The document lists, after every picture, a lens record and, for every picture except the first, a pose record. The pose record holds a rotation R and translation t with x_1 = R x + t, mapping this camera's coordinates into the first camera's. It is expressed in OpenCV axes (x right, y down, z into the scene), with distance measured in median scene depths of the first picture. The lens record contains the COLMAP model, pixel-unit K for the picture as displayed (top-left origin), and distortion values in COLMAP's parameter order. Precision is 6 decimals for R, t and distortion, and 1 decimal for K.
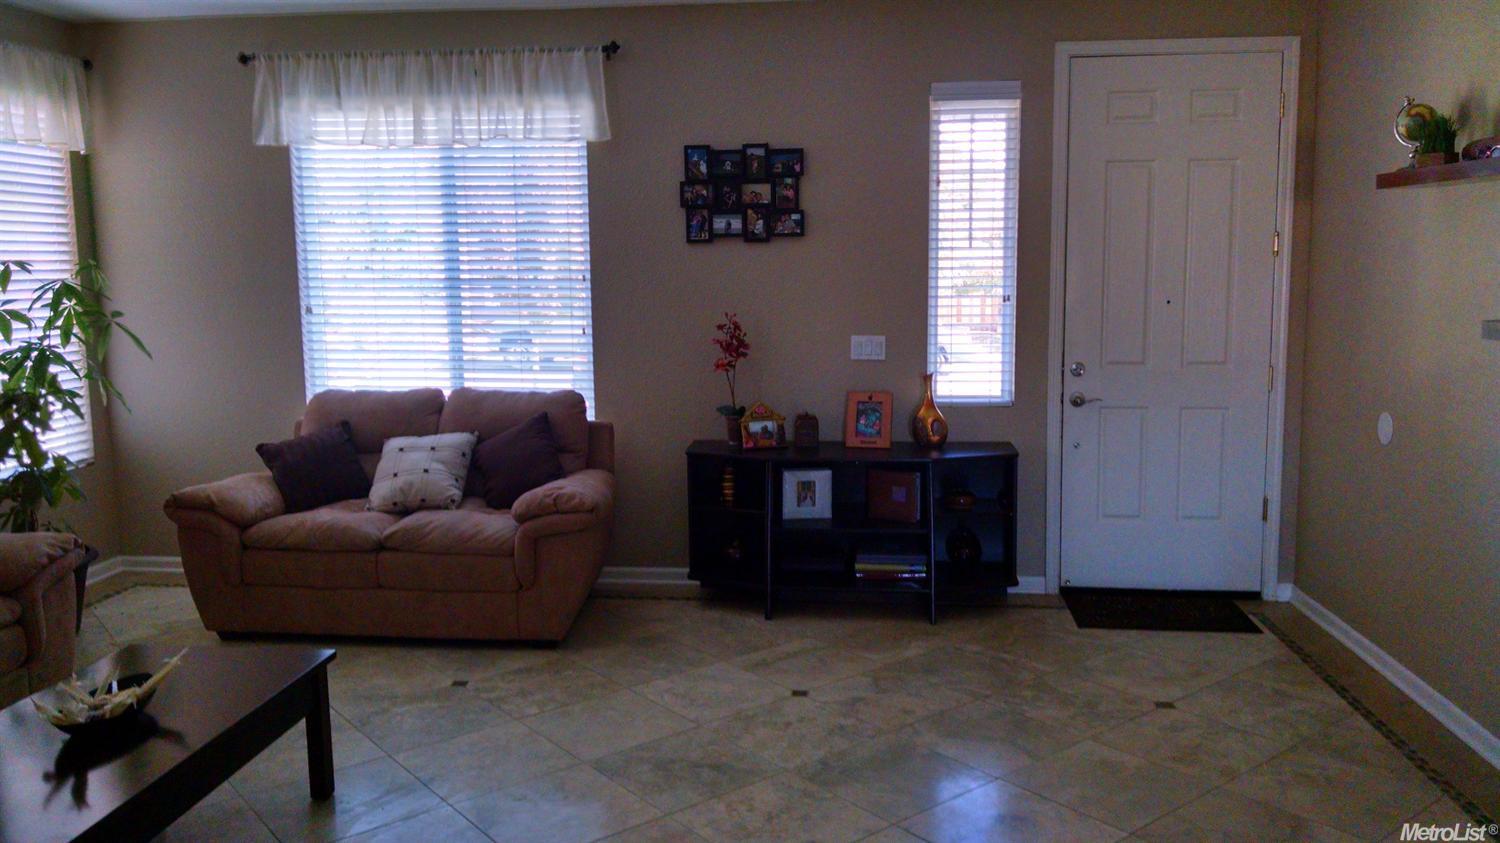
lens RADIAL K [[1165.9, 0, 750.0], [0, 1165.9, 421.5], [0, 0, 1]] dist [-0.002930, -0.003318]
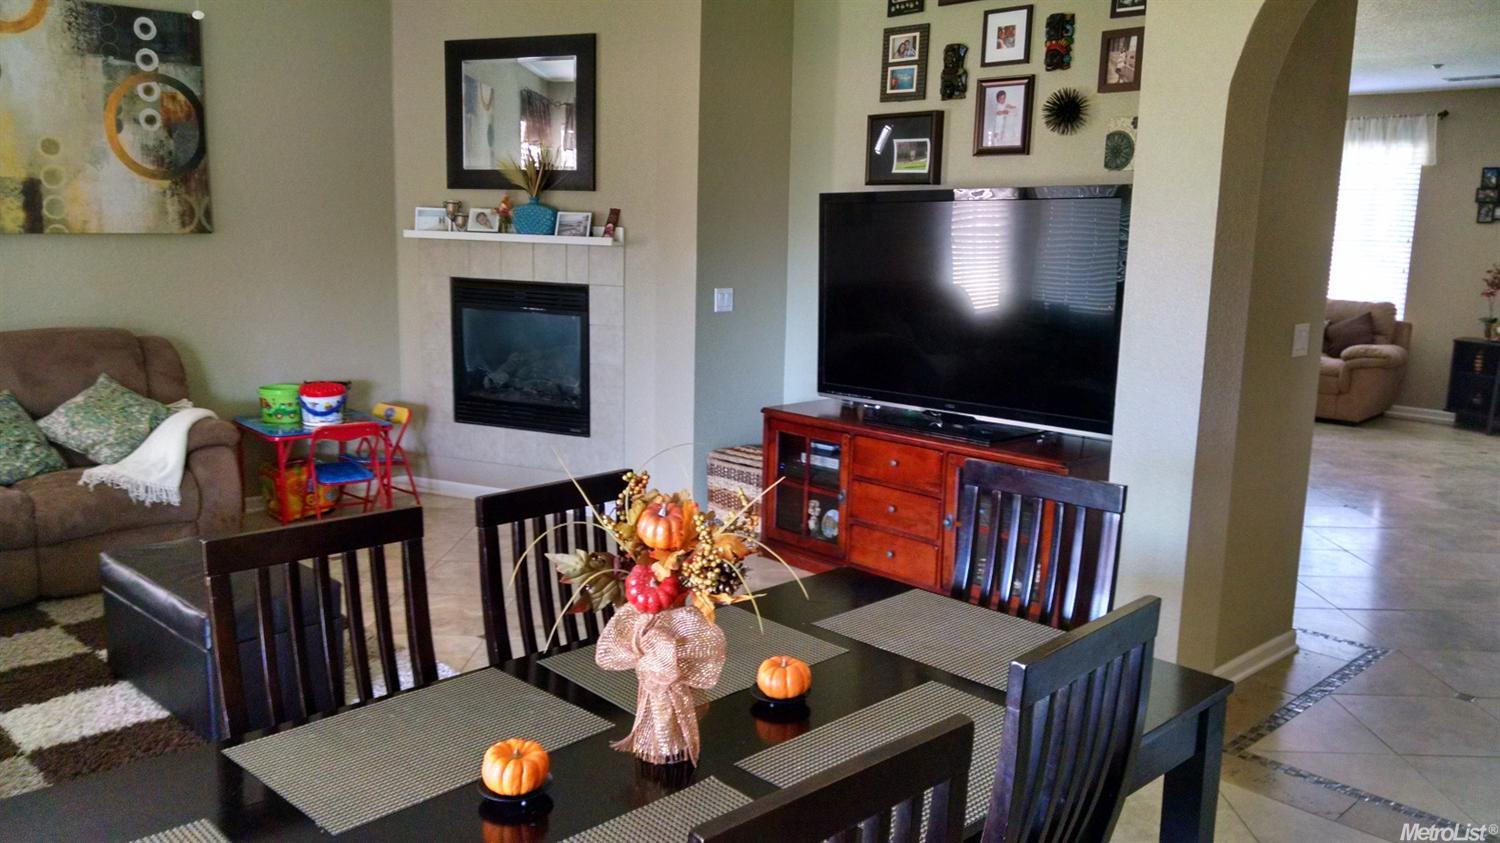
lens RADIAL K [[1169.6, 0, 743.5], [0, 1169.6, 450.7], [0, 0, 1]] dist [0.008367, 0.005217]
pose [[0.760996, 0.146695, -0.631954, 0.279008], [-0.107280, 0.989144, 0.100423, 0.128939], [0.639825, -0.008625, 0.768472, -1.087277]]
